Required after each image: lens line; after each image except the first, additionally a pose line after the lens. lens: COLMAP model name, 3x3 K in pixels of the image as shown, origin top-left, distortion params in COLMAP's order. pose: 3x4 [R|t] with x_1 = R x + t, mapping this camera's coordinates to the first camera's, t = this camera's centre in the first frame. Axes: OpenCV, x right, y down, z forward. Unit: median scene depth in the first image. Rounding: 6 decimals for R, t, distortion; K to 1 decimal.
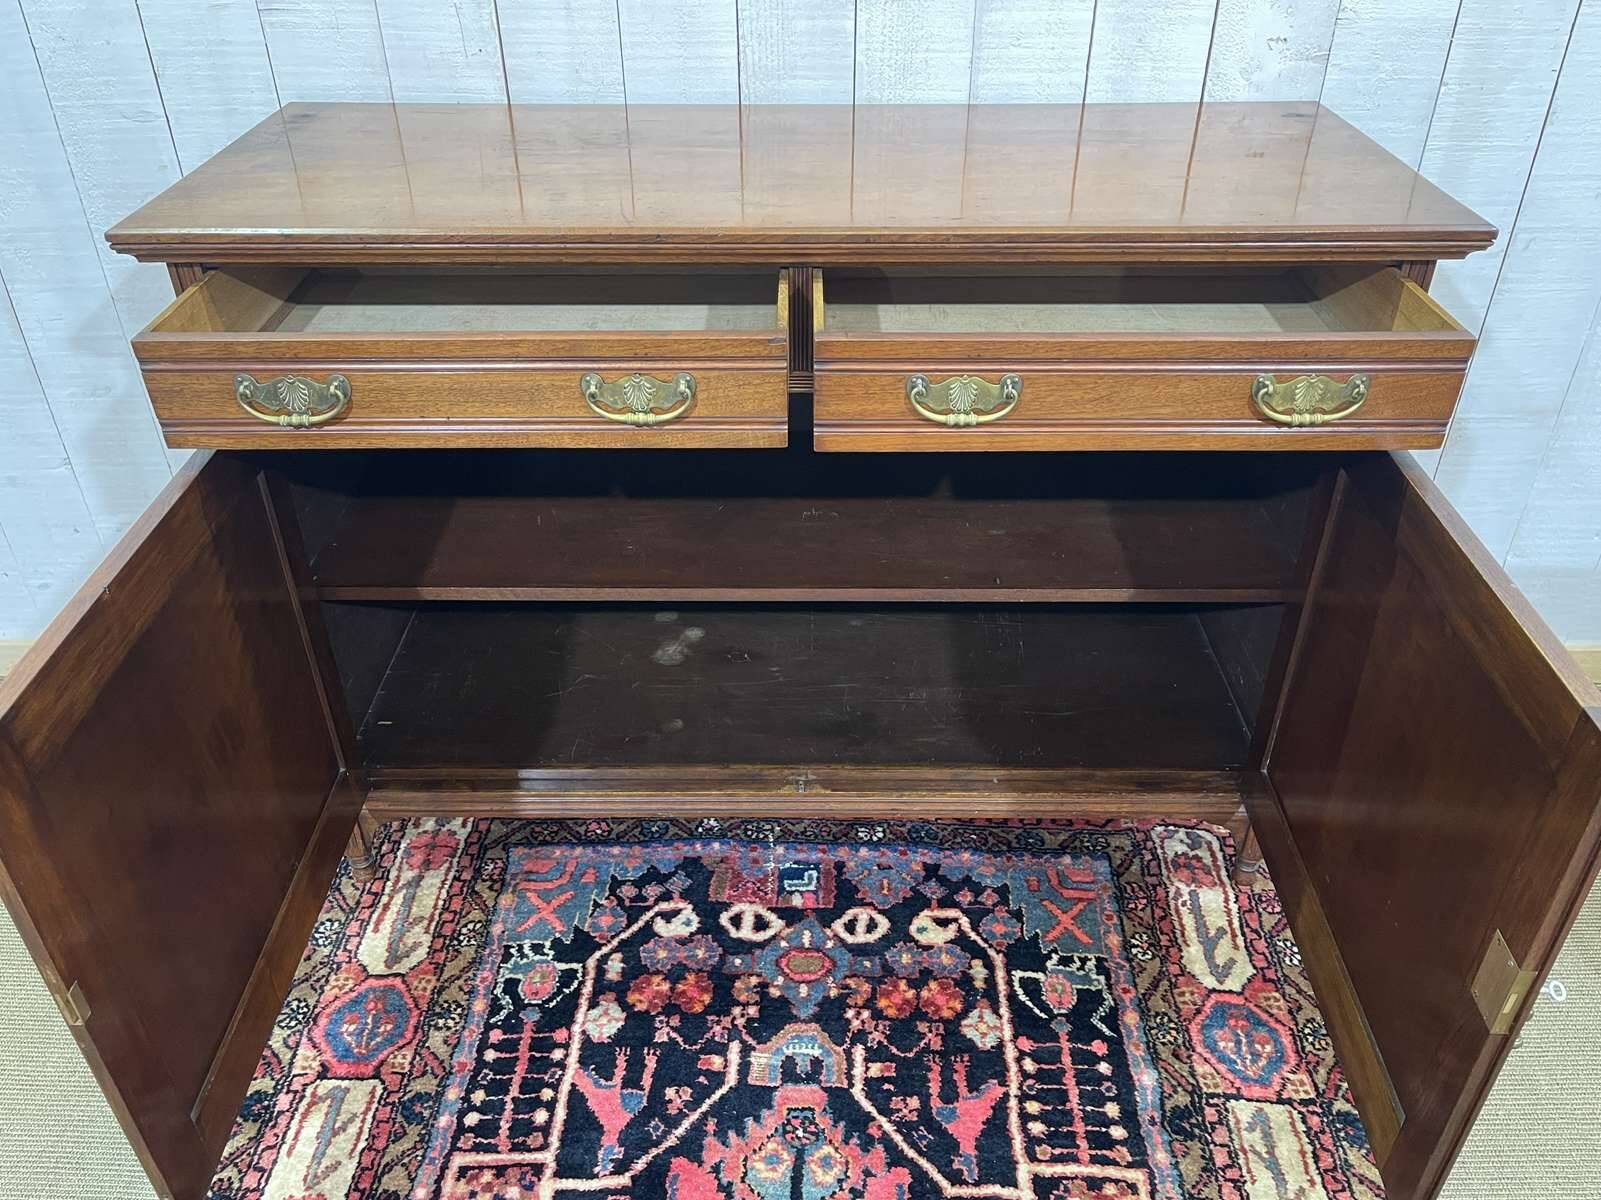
lens RADIAL K [[1249.2, 0, 800.4], [0, 1249.2, 590.5], [0, 0, 1]] dist [0.027456, -0.004871]
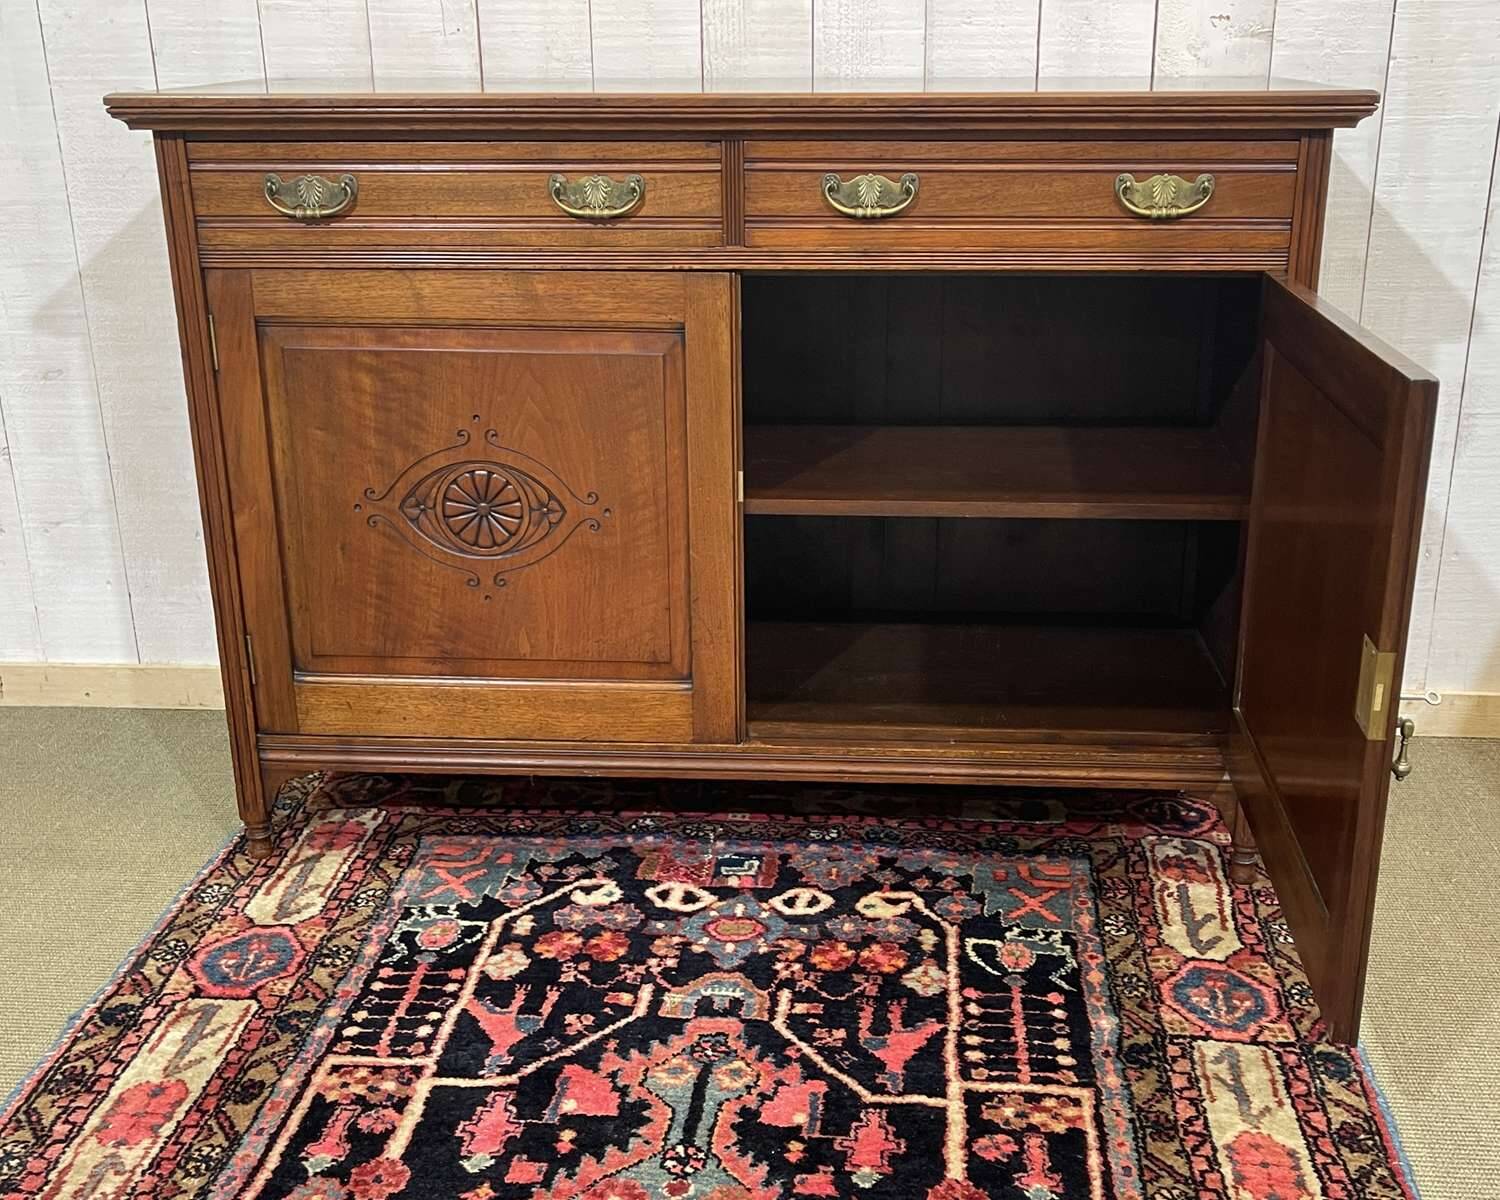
lens RADIAL K [[1620.2, 0, 776.6], [0, 1620.2, 565.1], [0, 0, 1]] dist [0.053072, -0.079070]
pose [[0.998409, 0.015626, -0.054170, 0.095999], [-0.029372, 0.964295, -0.263198, 0.366243], [0.048123, 0.264370, 0.963220, -0.192404]]
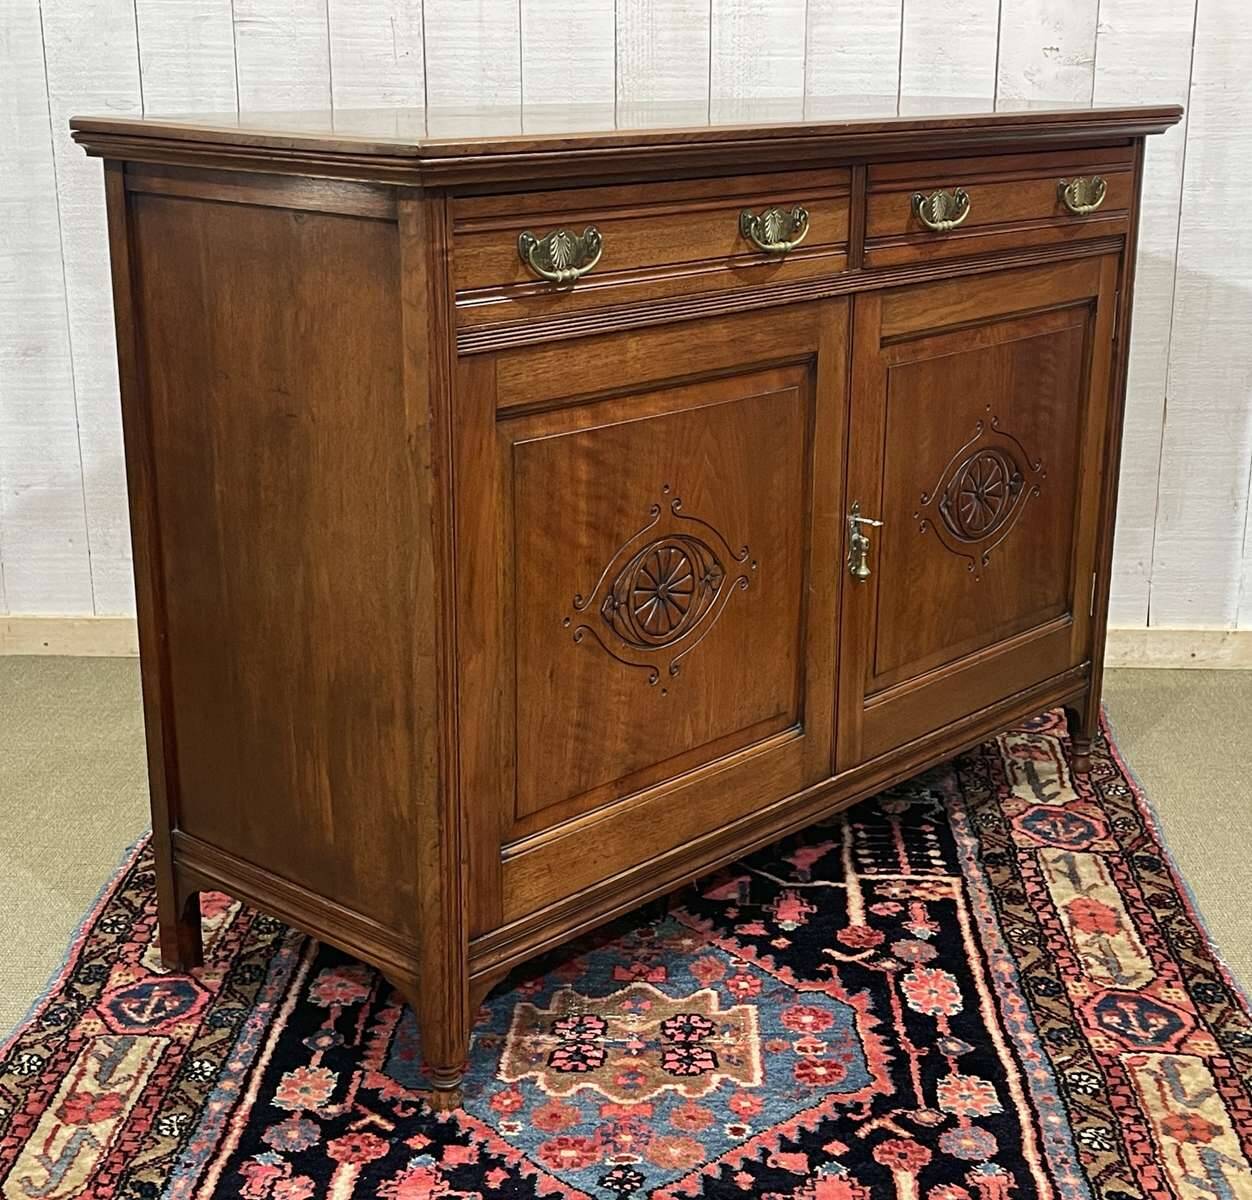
lens RADIAL K [[1868.1, 0, 644.6], [0, 1868.1, 583.9], [0, 0, 1]] dist [0.163876, -0.608605]
pose [[0.999867, 0.010842, -0.012192, 0.007622], [-0.014081, 0.950898, -0.309183, 0.653036], [0.008241, 0.309314, 0.950924, -0.615785]]
